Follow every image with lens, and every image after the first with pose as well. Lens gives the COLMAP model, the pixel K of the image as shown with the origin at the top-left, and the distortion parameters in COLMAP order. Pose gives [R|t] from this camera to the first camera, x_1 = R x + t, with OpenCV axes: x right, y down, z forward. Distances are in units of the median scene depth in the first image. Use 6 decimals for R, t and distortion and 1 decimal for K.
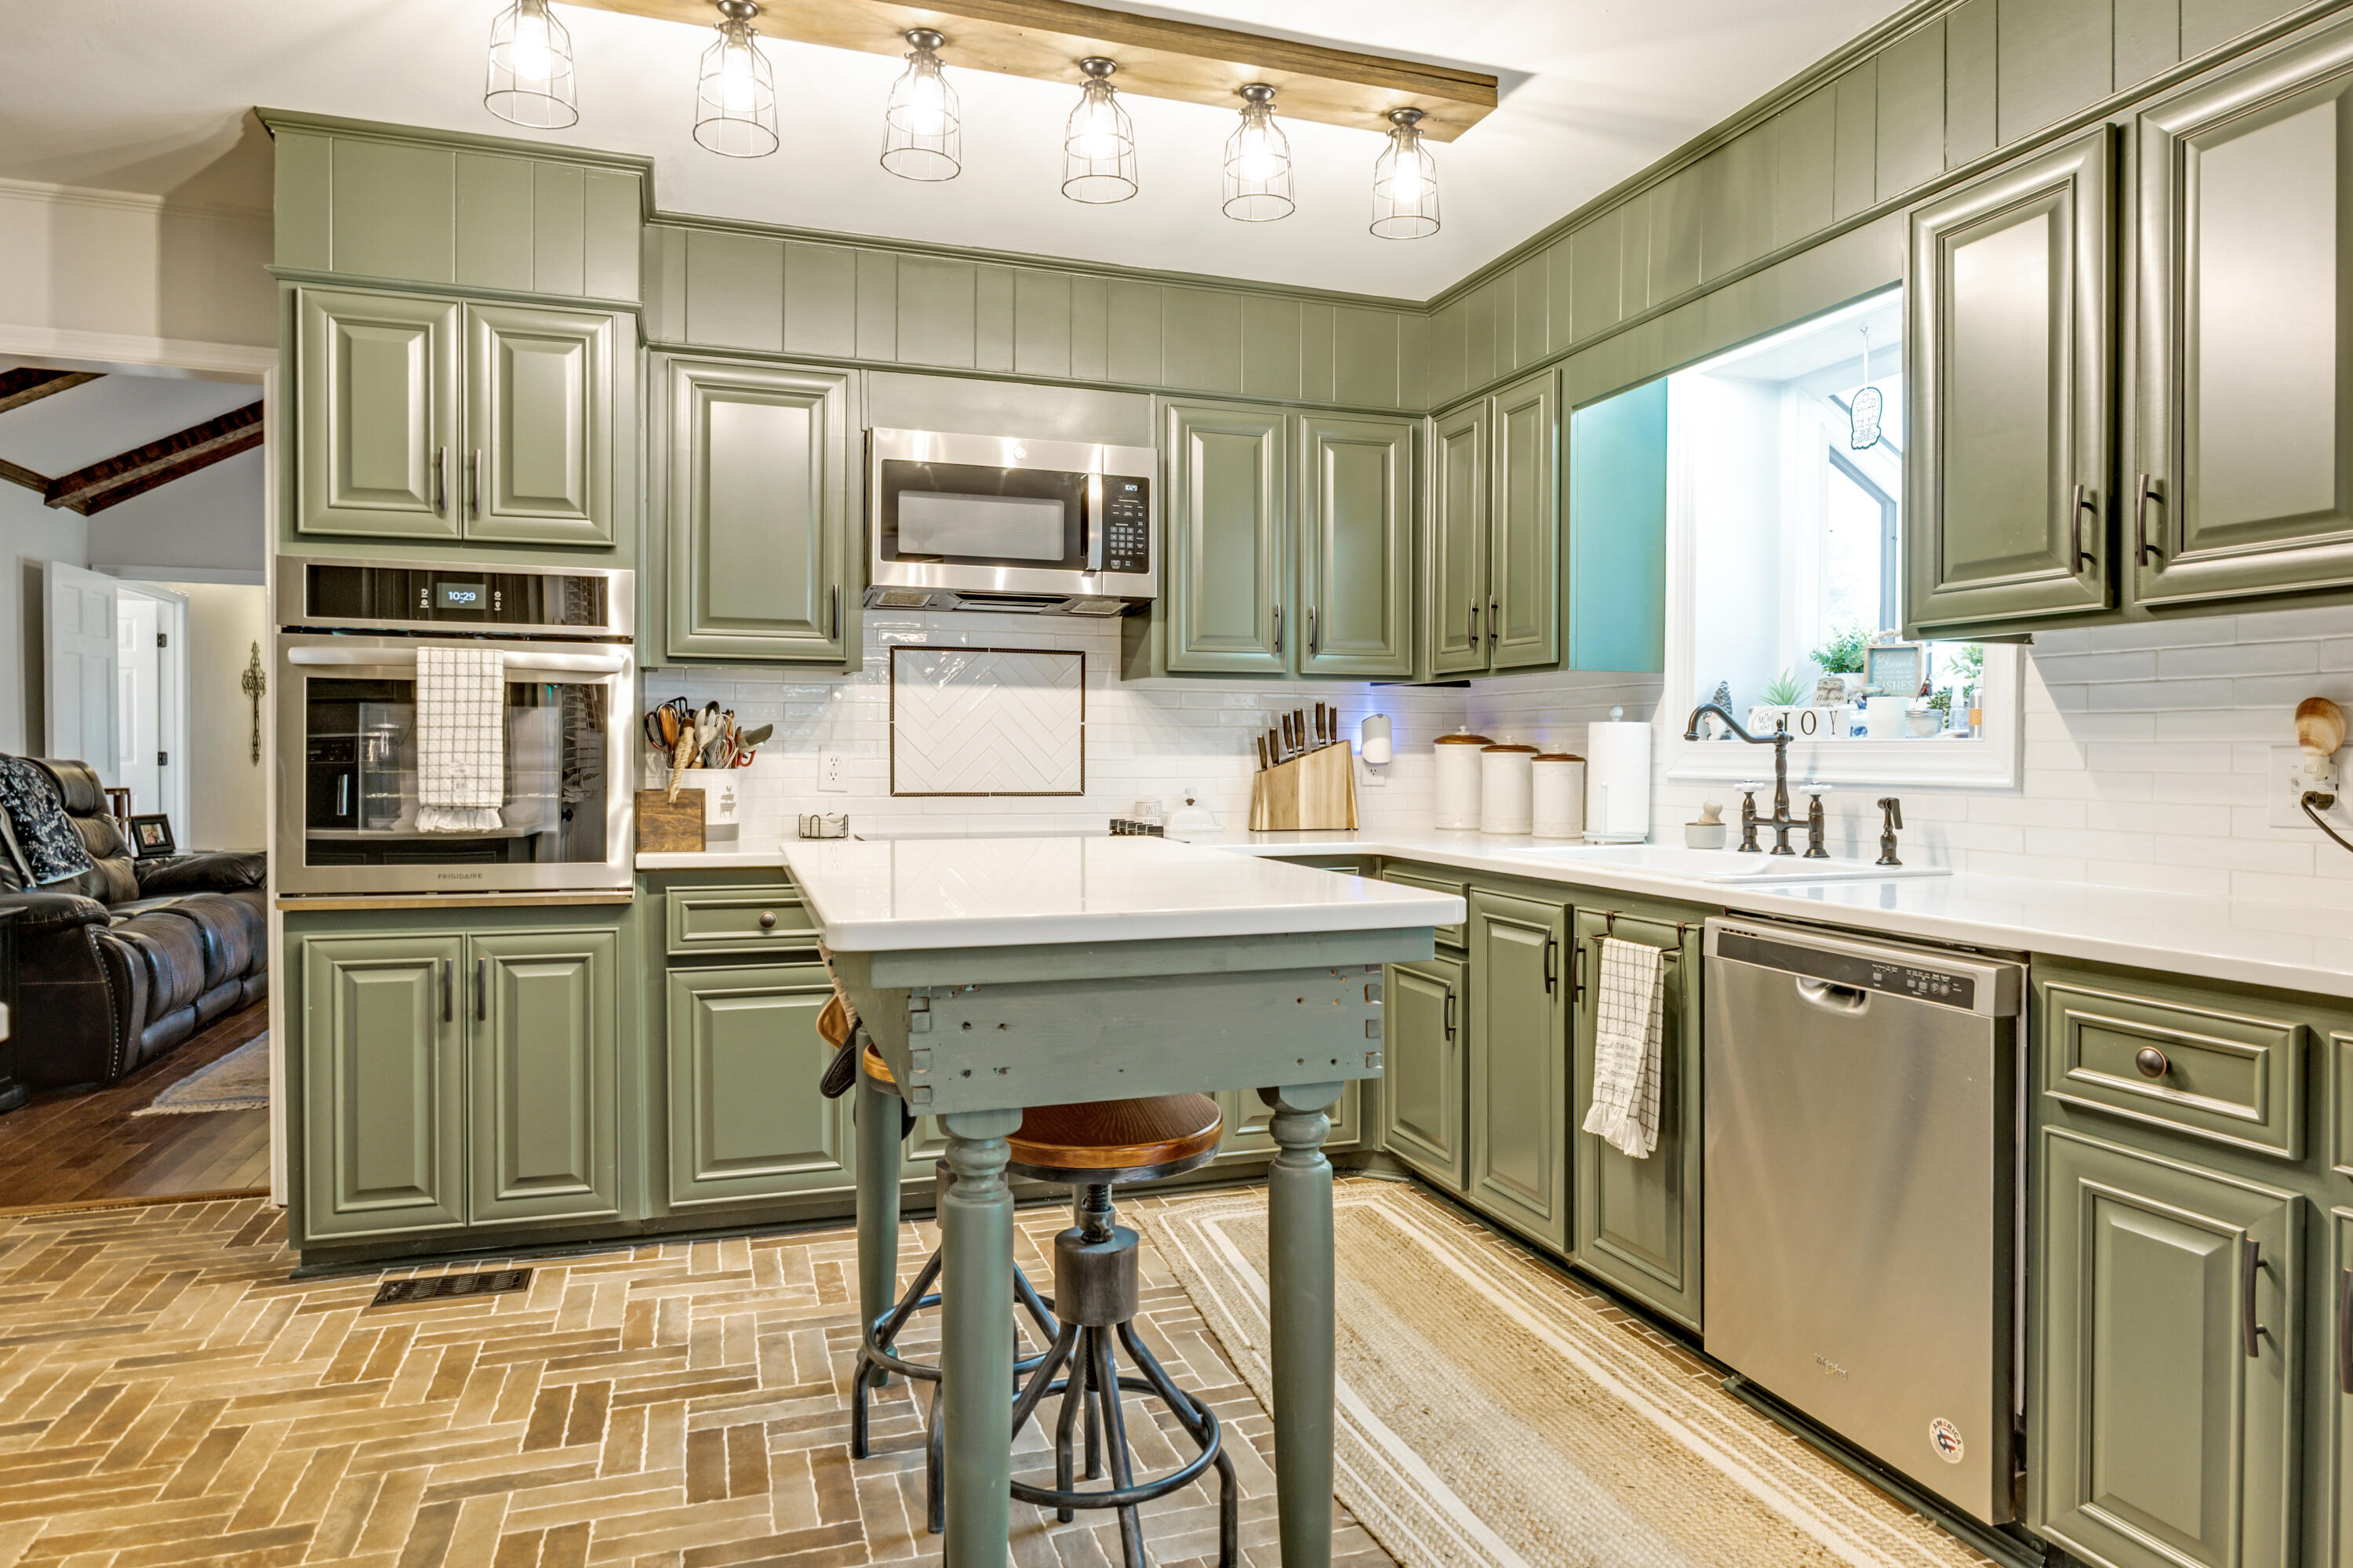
lens RADIAL K [[1426.8, 0, 1182.2], [0, 1426.8, 771.7], [0, 0, 1]] dist [-0.028811, 0.008429]
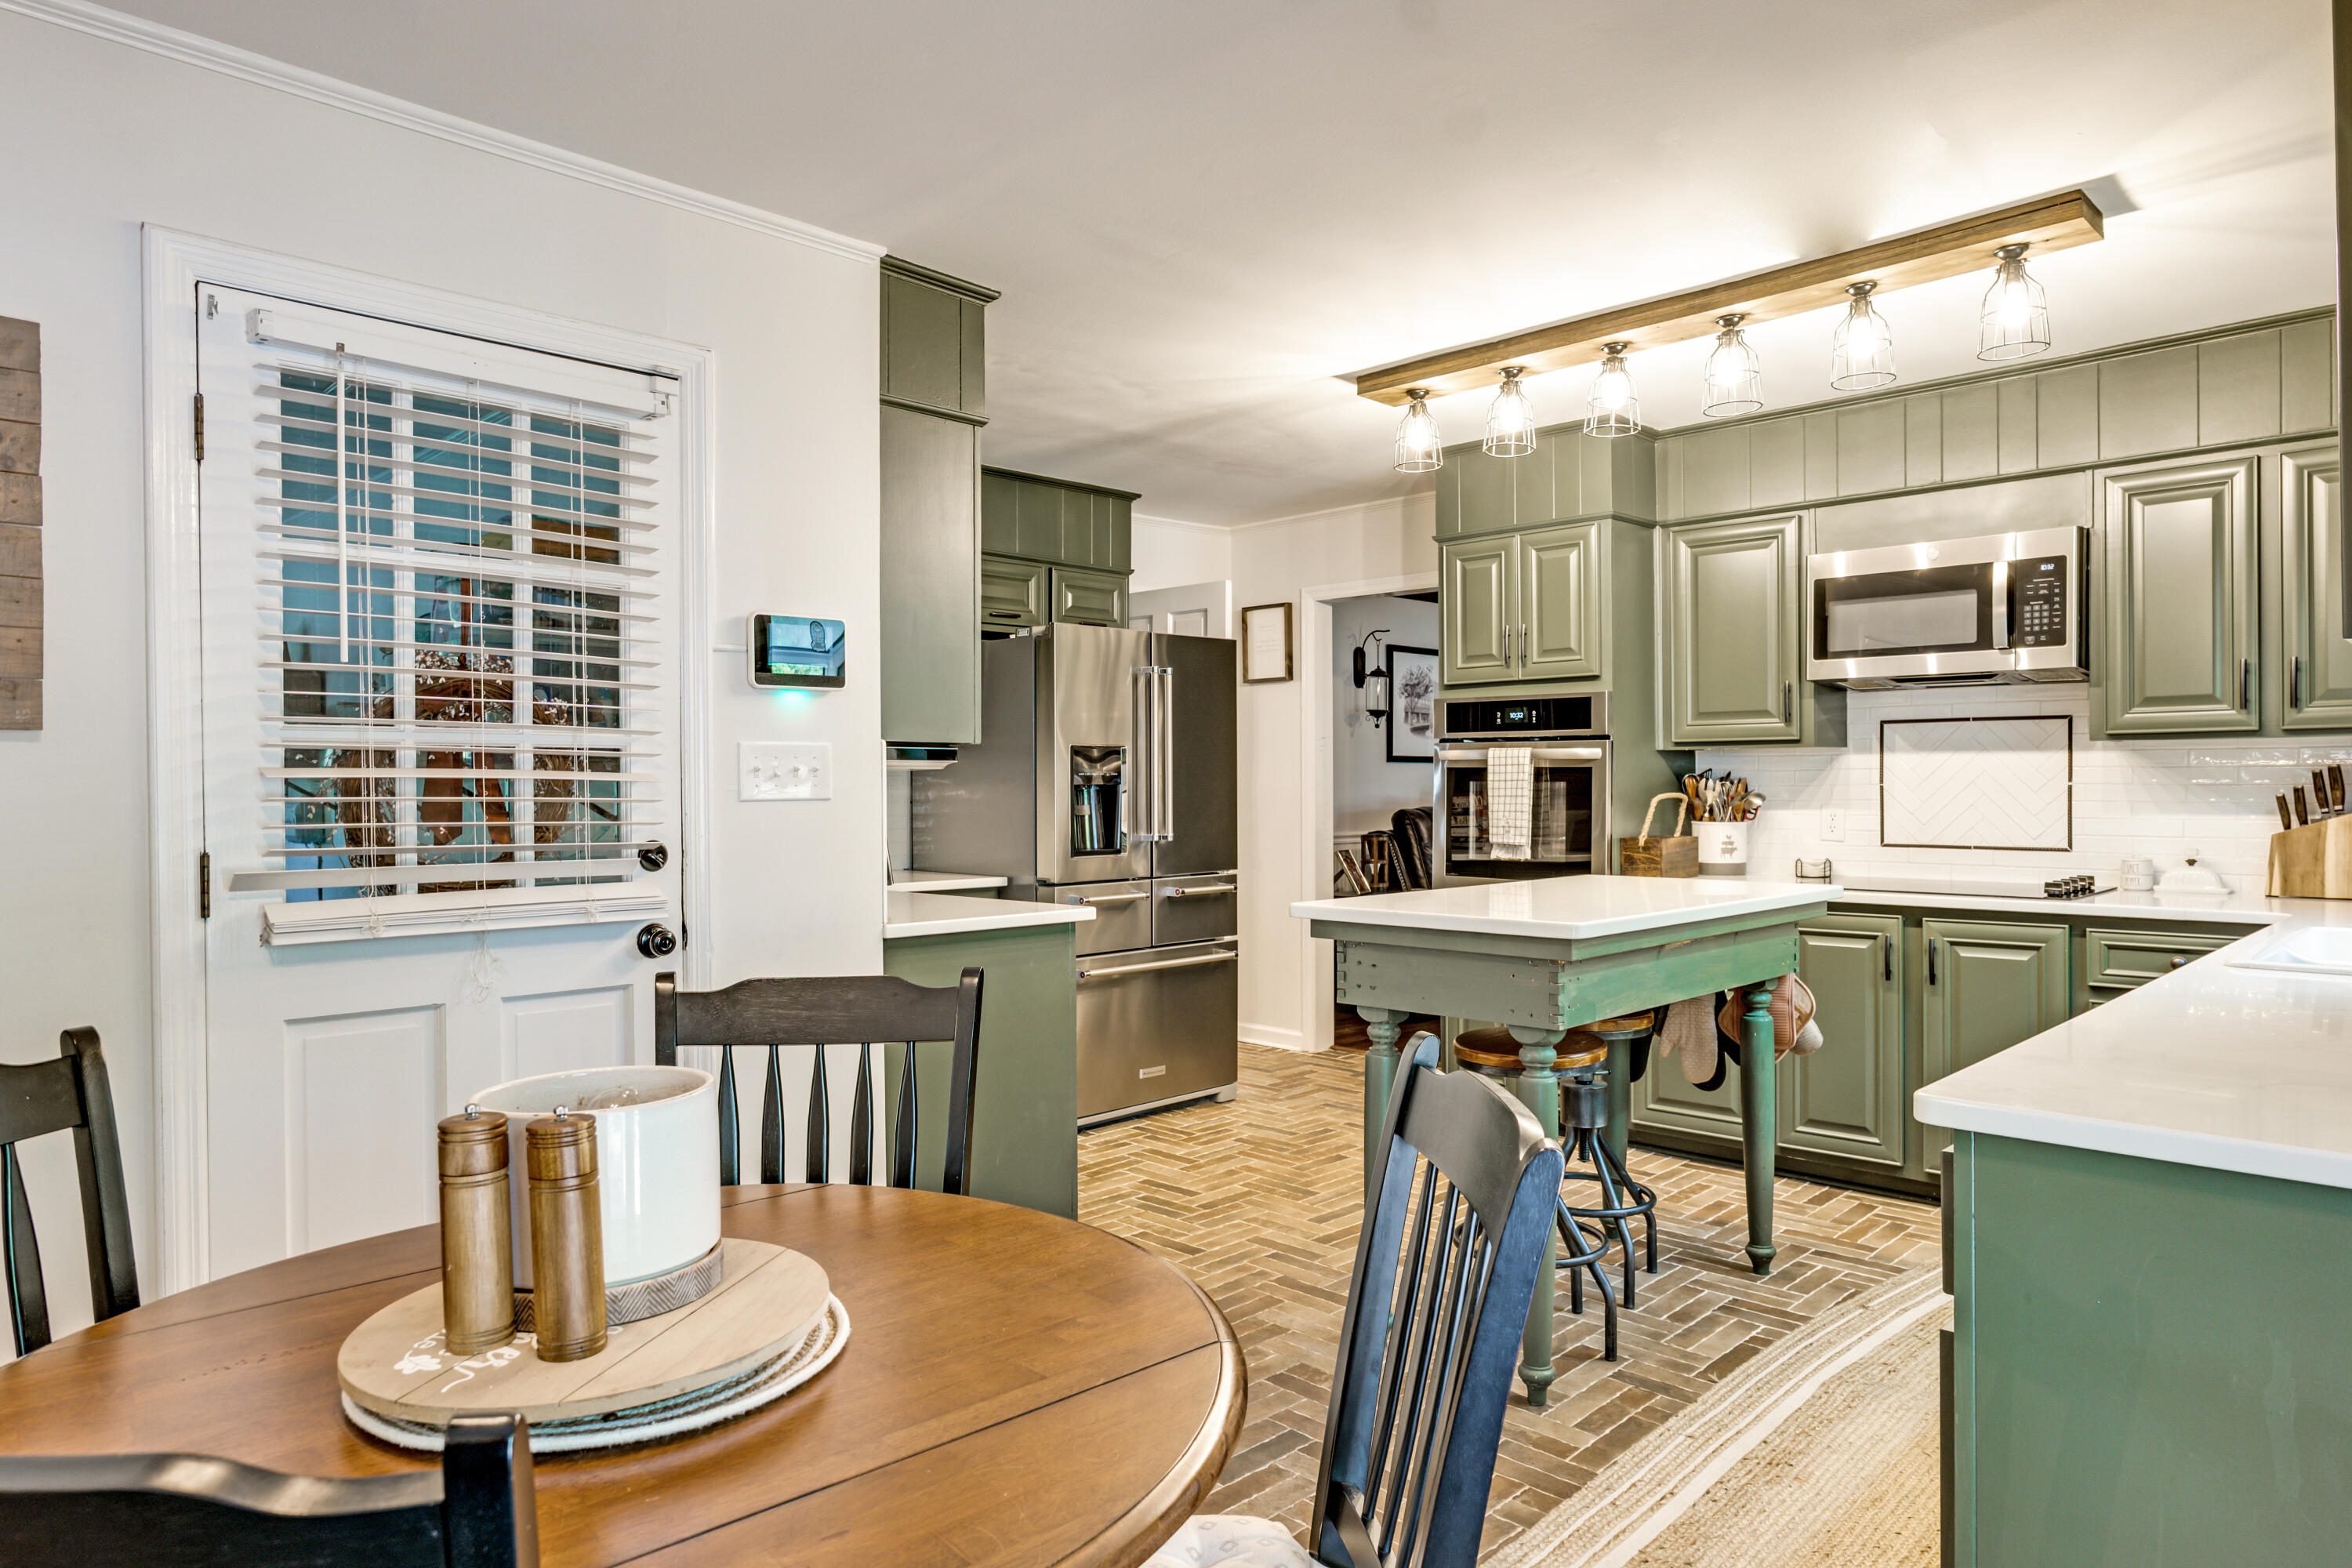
lens RADIAL K [[1426.2, 0, 1191.7], [0, 1426.2, 789.1], [0, 0, 1]] dist [-0.028811, 0.008429]
pose [[0.435541, -0.000808, -0.900168, 0.656456], [-0.004535, 0.999985, -0.003092, -0.026229], [0.900157, 0.005429, 0.435531, -0.043094]]
